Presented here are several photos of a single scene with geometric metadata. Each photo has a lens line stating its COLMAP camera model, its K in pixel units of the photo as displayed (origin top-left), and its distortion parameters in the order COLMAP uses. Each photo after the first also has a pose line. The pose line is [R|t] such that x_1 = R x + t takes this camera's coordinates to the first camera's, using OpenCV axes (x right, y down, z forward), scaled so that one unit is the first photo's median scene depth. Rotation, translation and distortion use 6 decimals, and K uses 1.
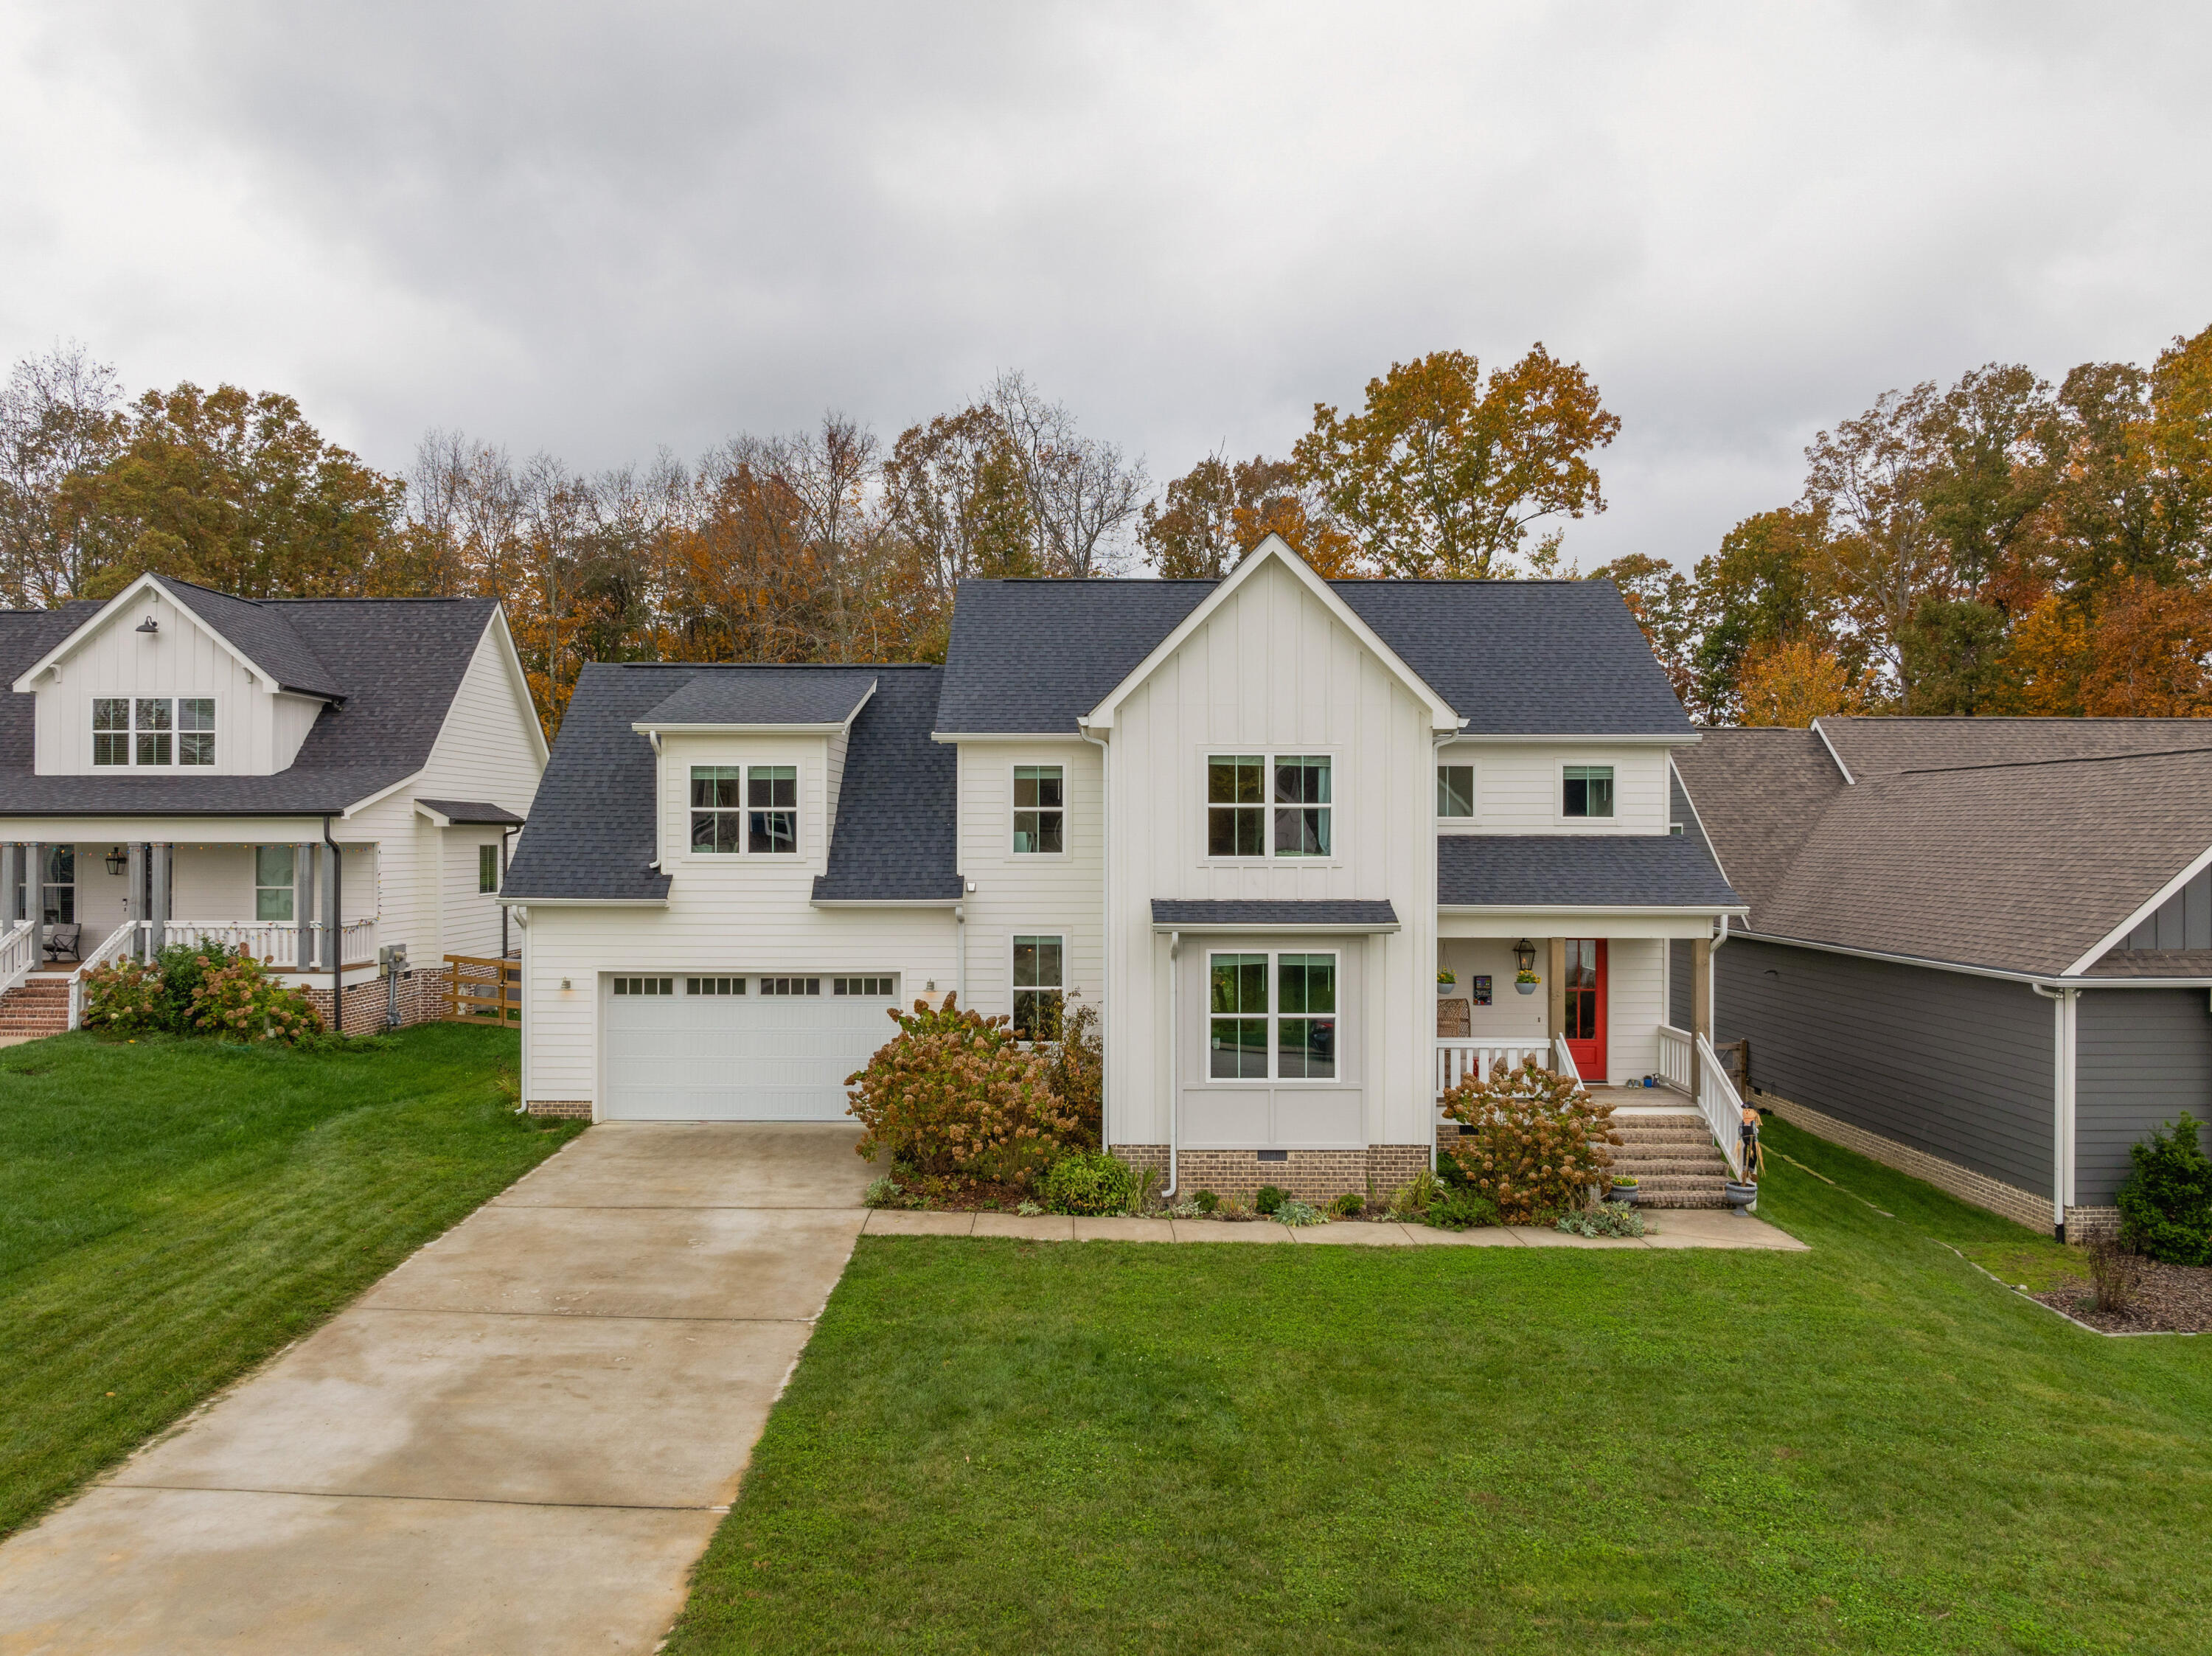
lens RADIAL K [[1584.1, 0, 1101.4], [0, 1584.1, 827.0], [0, 0, 1]] dist [-0.034014, 0.000835]
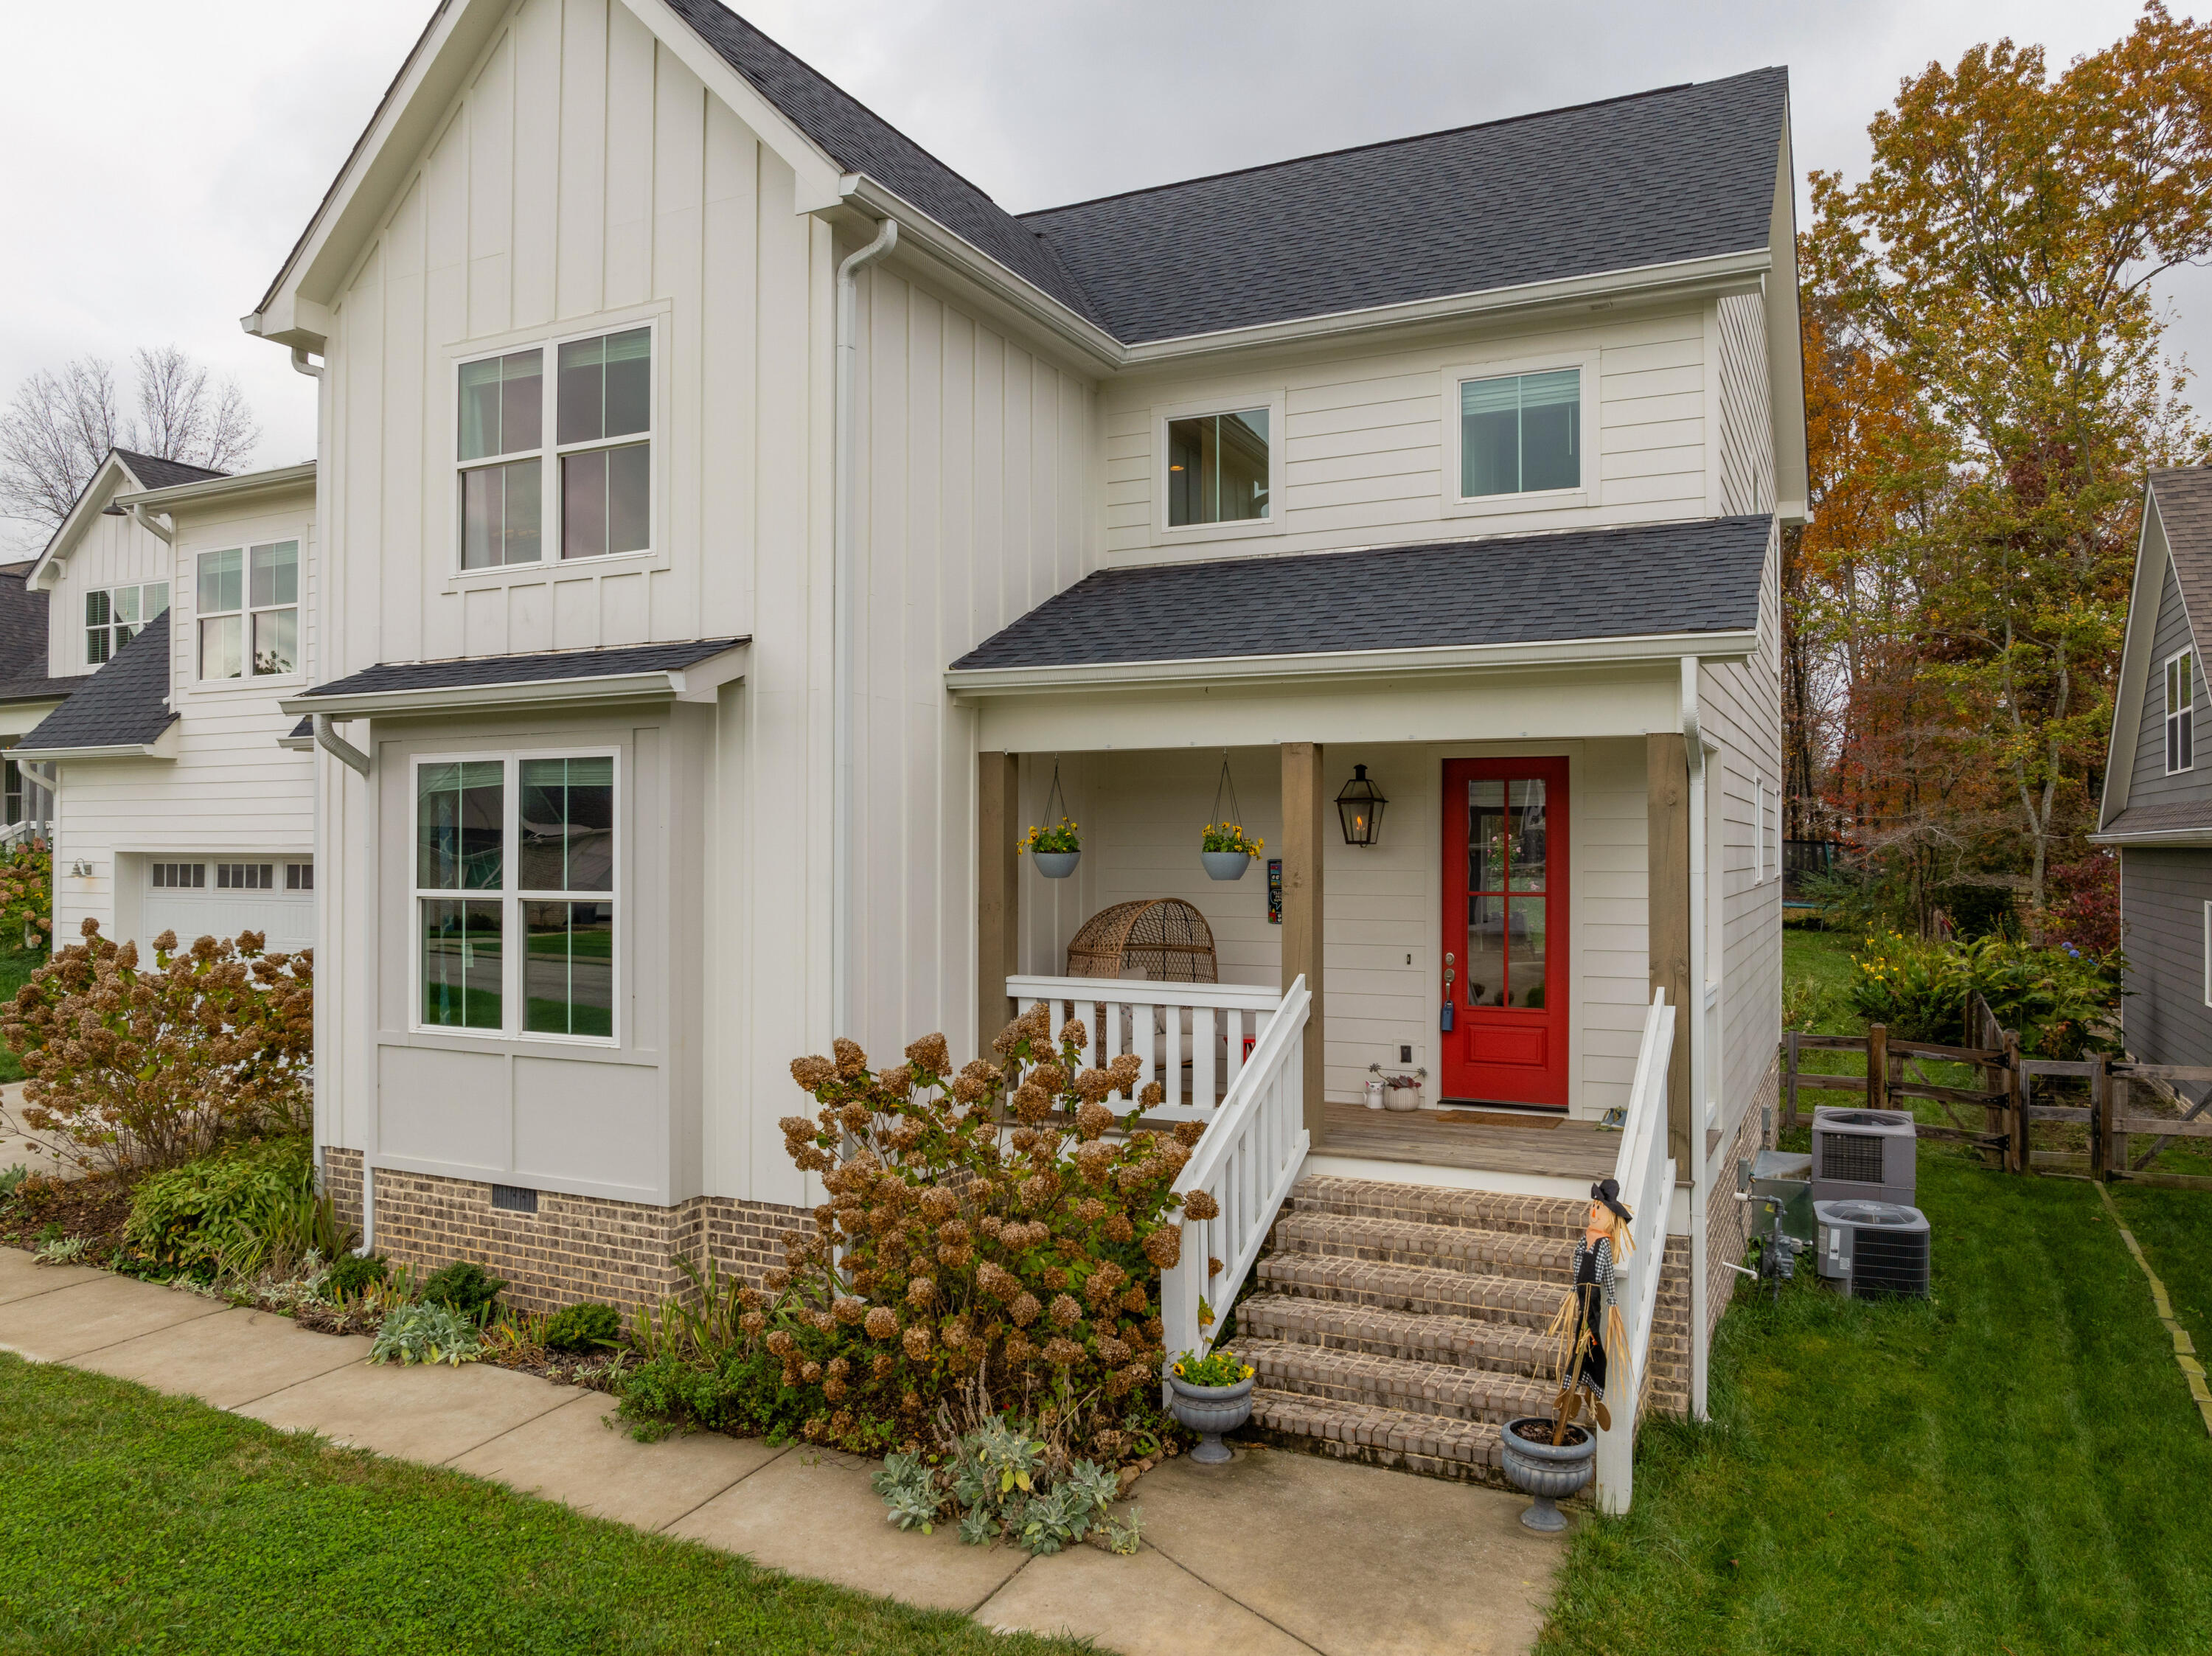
lens RADIAL K [[1561.1, 0, 1106.0], [0, 1561.1, 828.0], [0, 0, 1]] dist [-0.025521, 0.003901]
pose [[0.897610, -0.008515, -0.440709, 0.394365], [0.005650, 0.999954, -0.007814, 0.088397], [0.440755, 0.004524, 0.897616, 0.567412]]
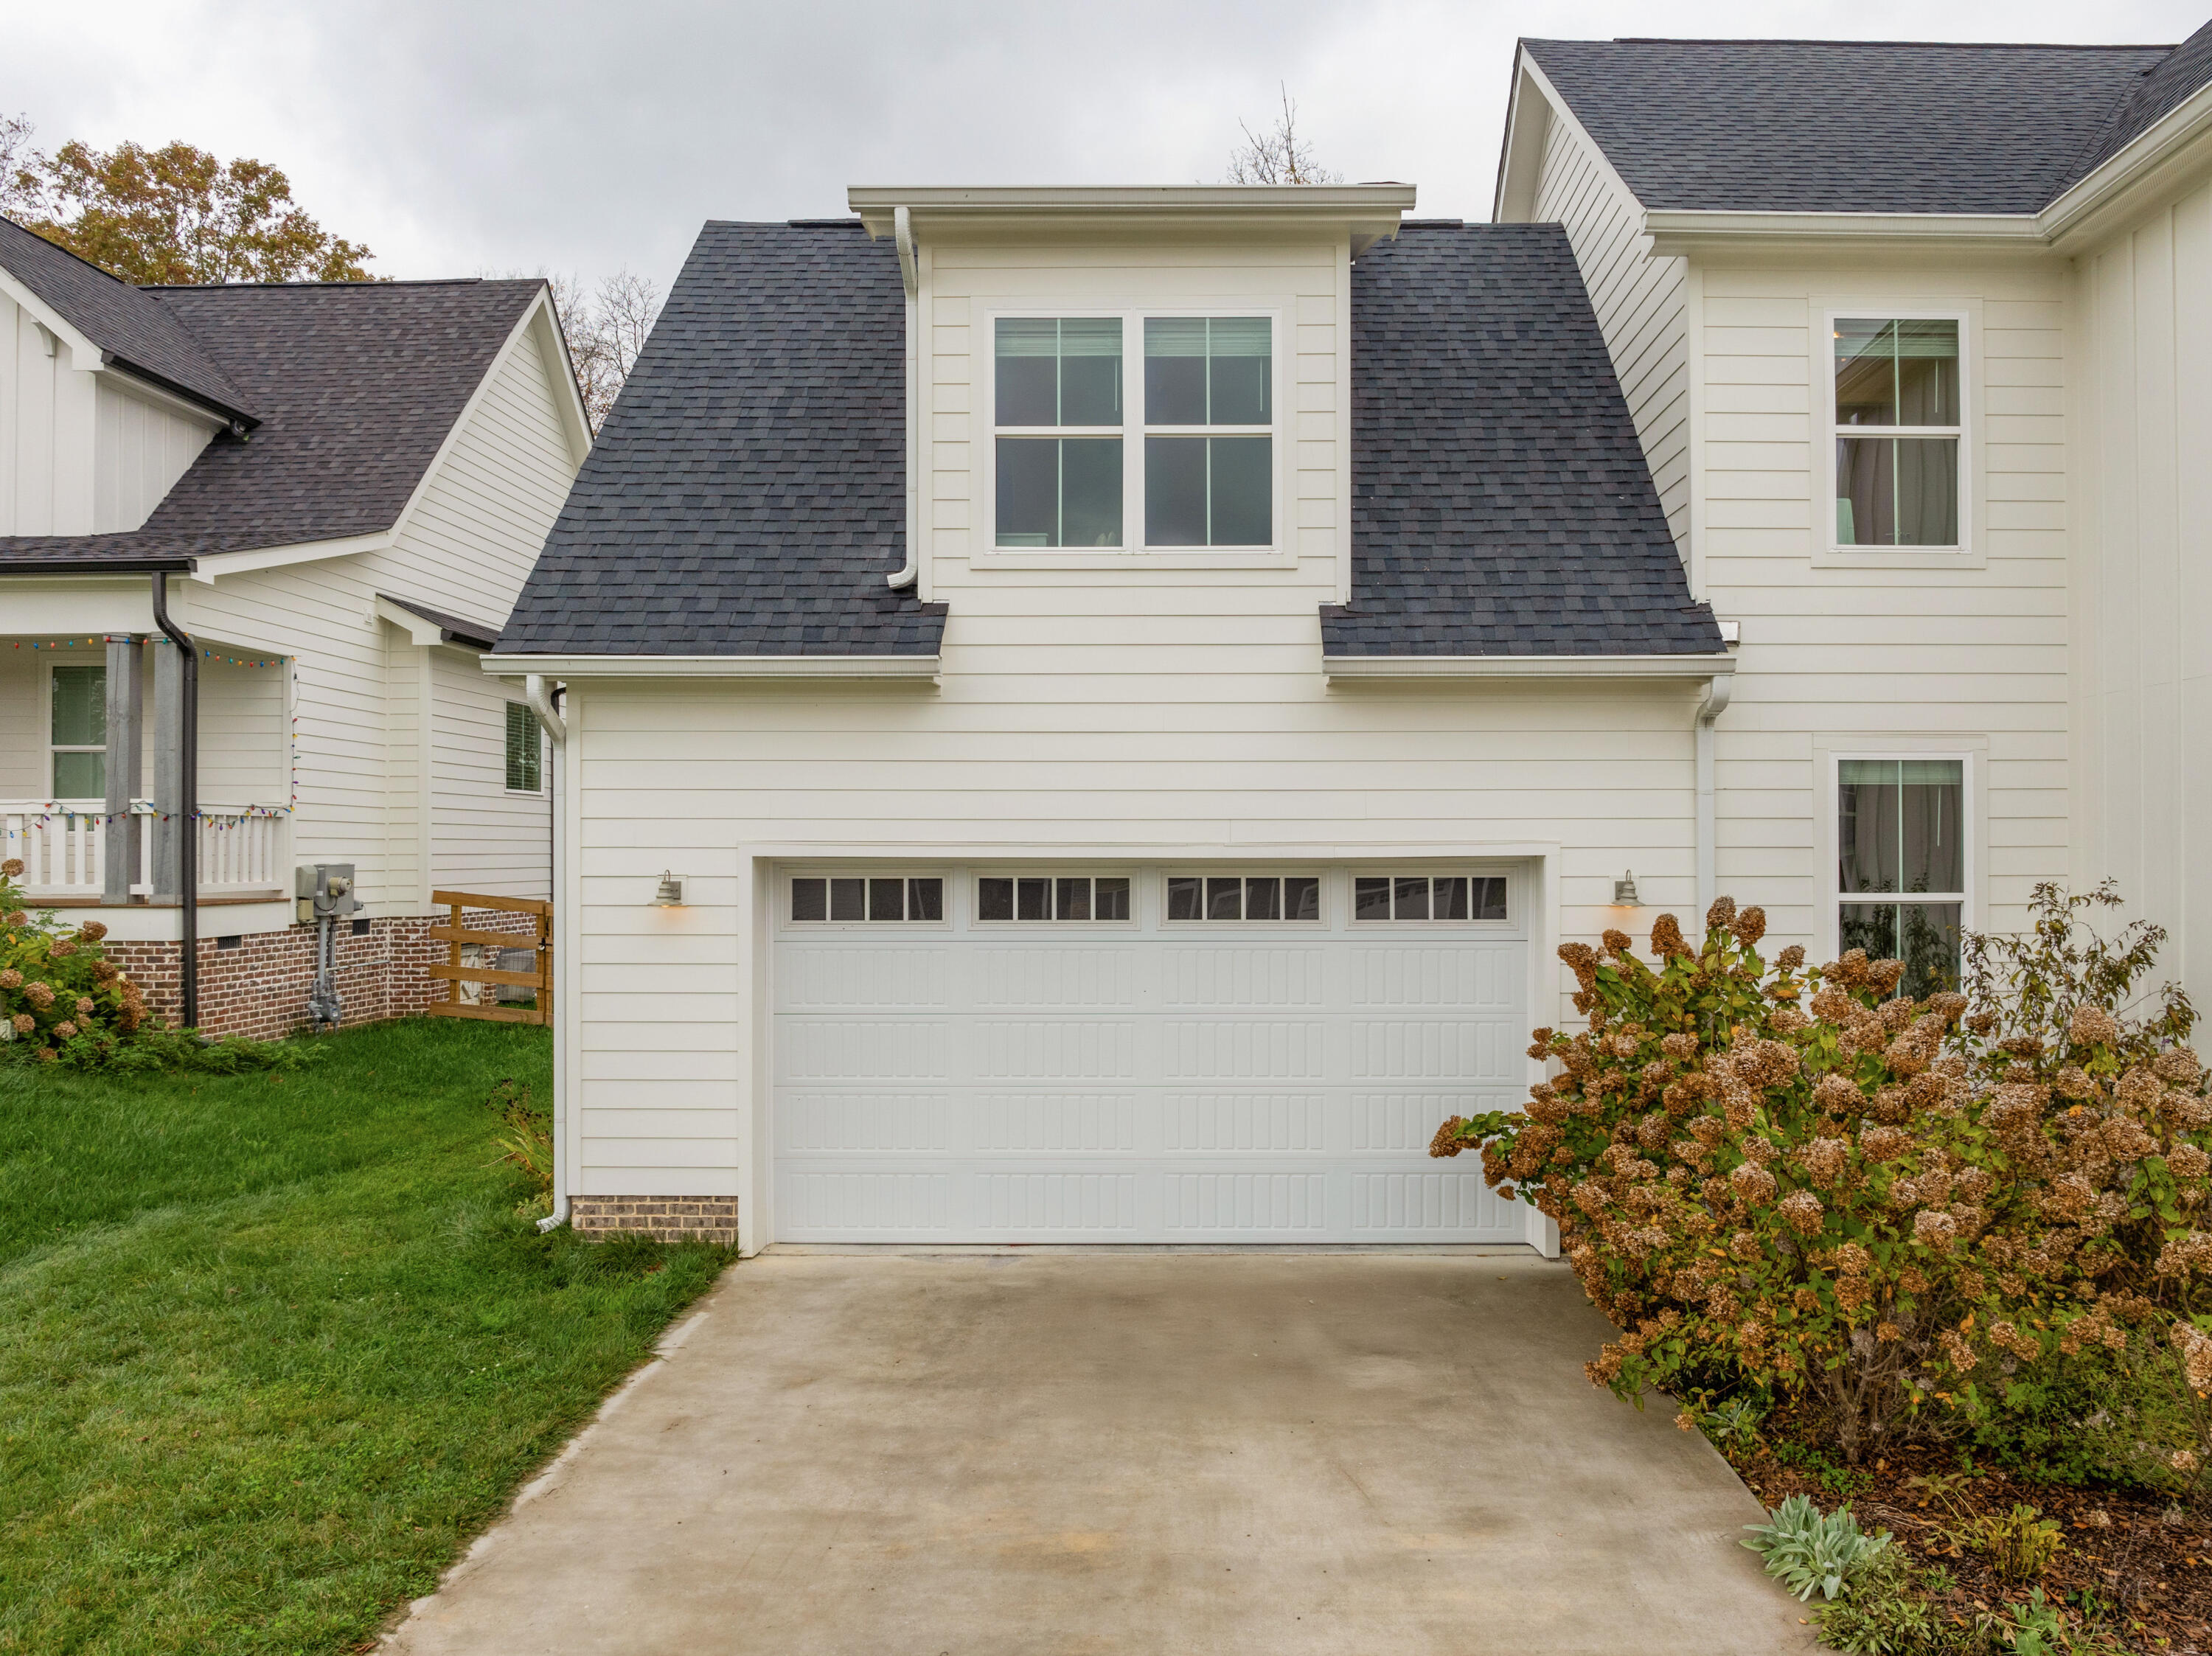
lens RADIAL K [[1676.9, 0, 1201.4], [0, 1676.9, 825.2], [0, 0, 1]] dist [-0.031142, 0.002928]
pose [[0.999926, -0.004483, -0.011272, -0.205581], [0.004383, 0.999951, -0.008873, 0.087863], [0.011311, 0.008823, 0.999897, 0.595358]]
